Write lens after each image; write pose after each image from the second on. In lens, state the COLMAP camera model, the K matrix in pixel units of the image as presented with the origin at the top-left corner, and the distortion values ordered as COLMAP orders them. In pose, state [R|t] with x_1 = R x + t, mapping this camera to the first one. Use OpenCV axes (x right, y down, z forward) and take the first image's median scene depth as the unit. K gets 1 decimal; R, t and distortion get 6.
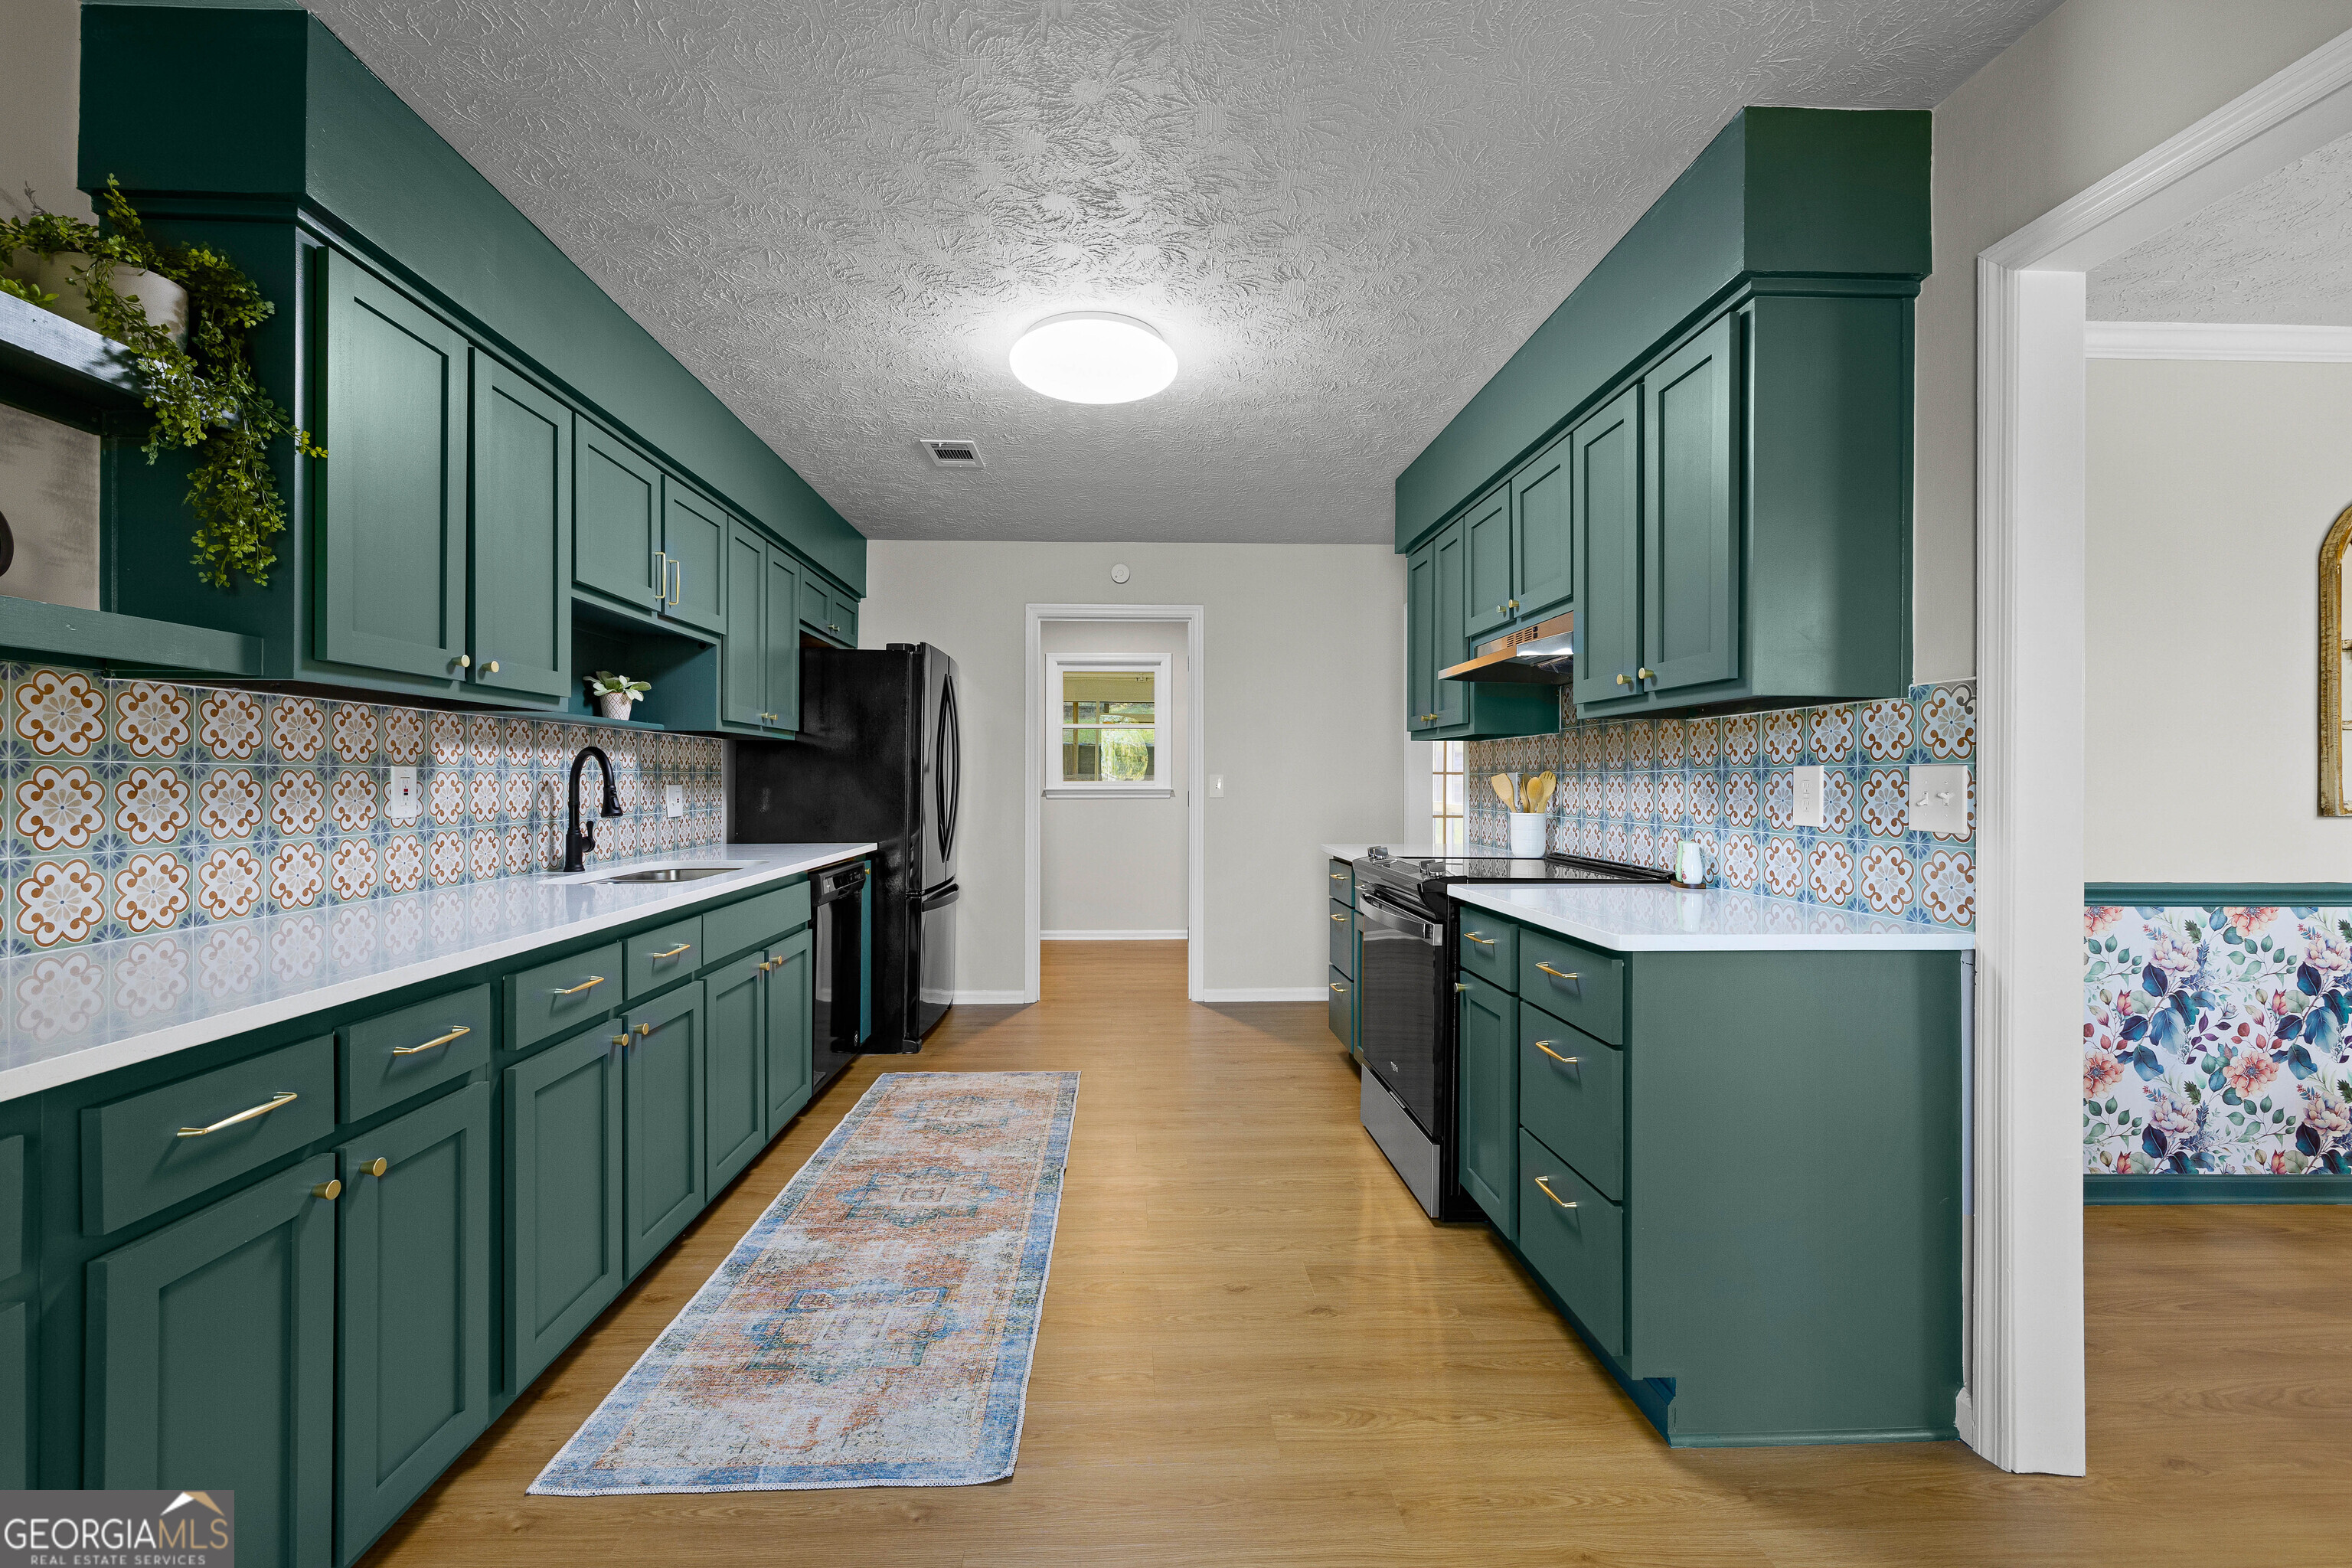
lens RADIAL K [[1008.7, 0, 1161.2], [0, 1008.7, 781.8], [0, 0, 1]] dist [0.003157, -0.000440]
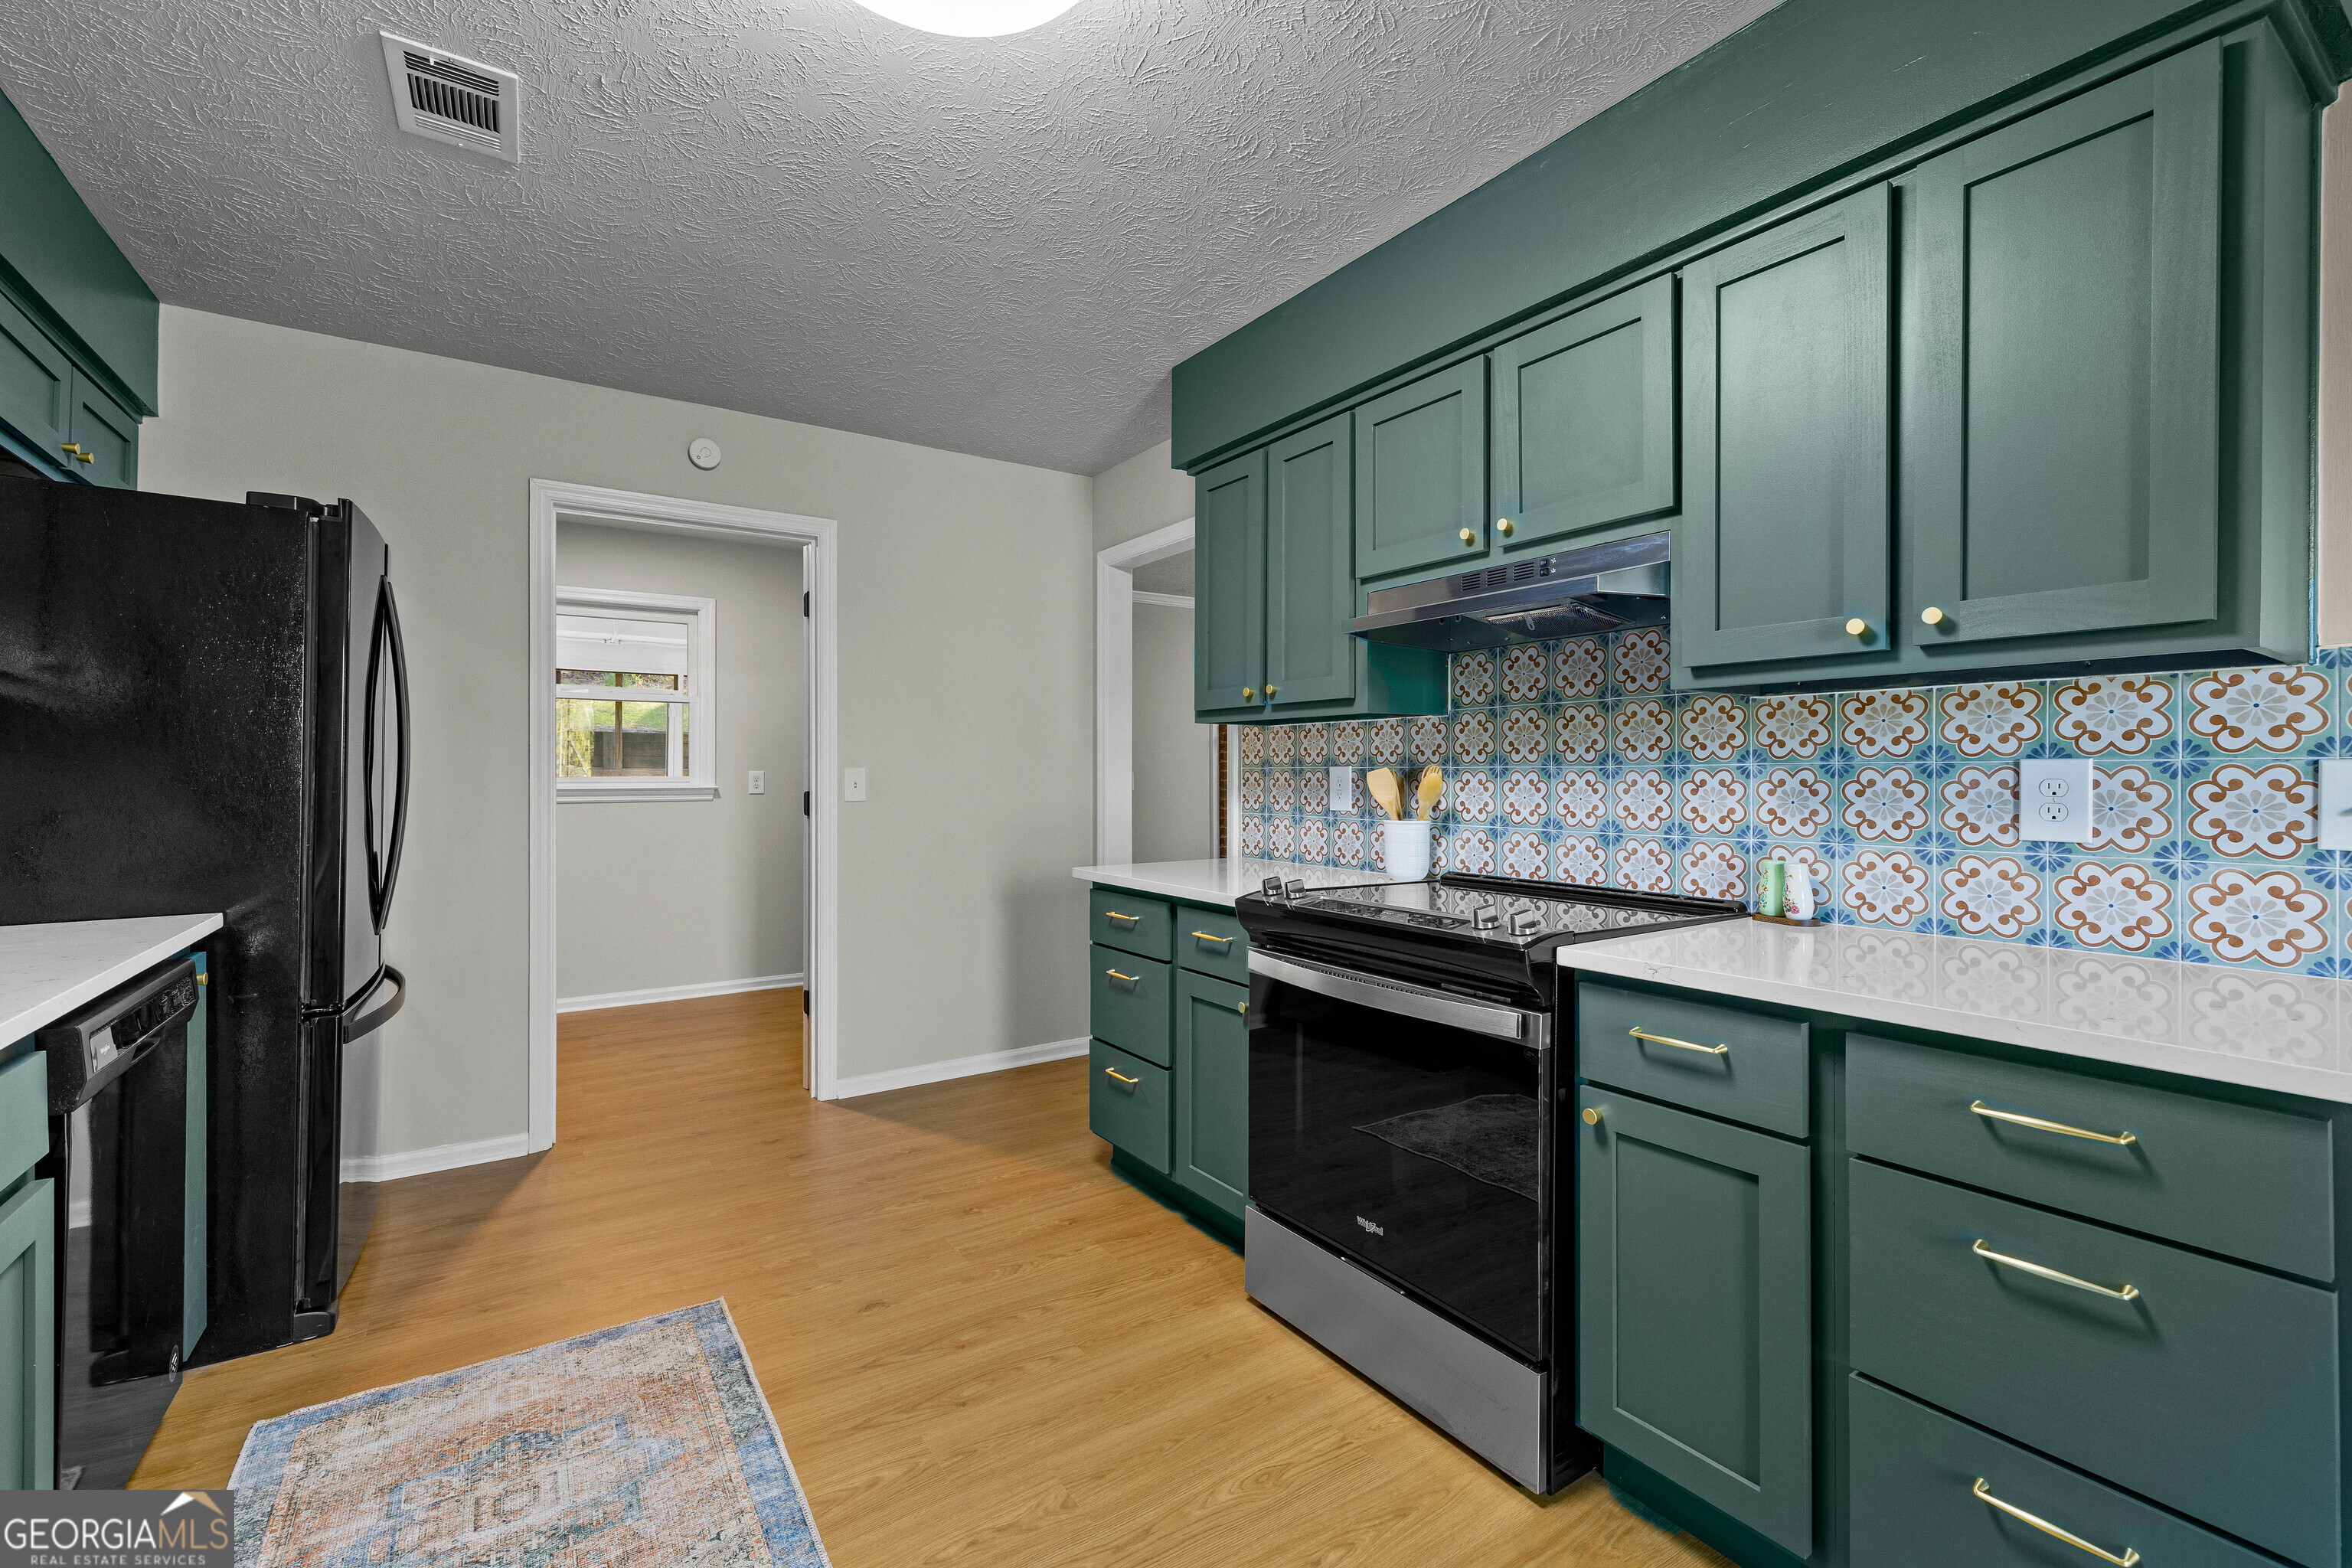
lens RADIAL K [[1008.7, 0, 1182.1], [0, 1008.7, 774.9], [0, 0, 1]] dist [0.003157, -0.000440]
pose [[0.853417, -0.002473, 0.521224, -0.212442], [0.002247, 0.999997, 0.001066, -0.005036], [-0.521225, 0.000262, 0.853420, 0.533533]]
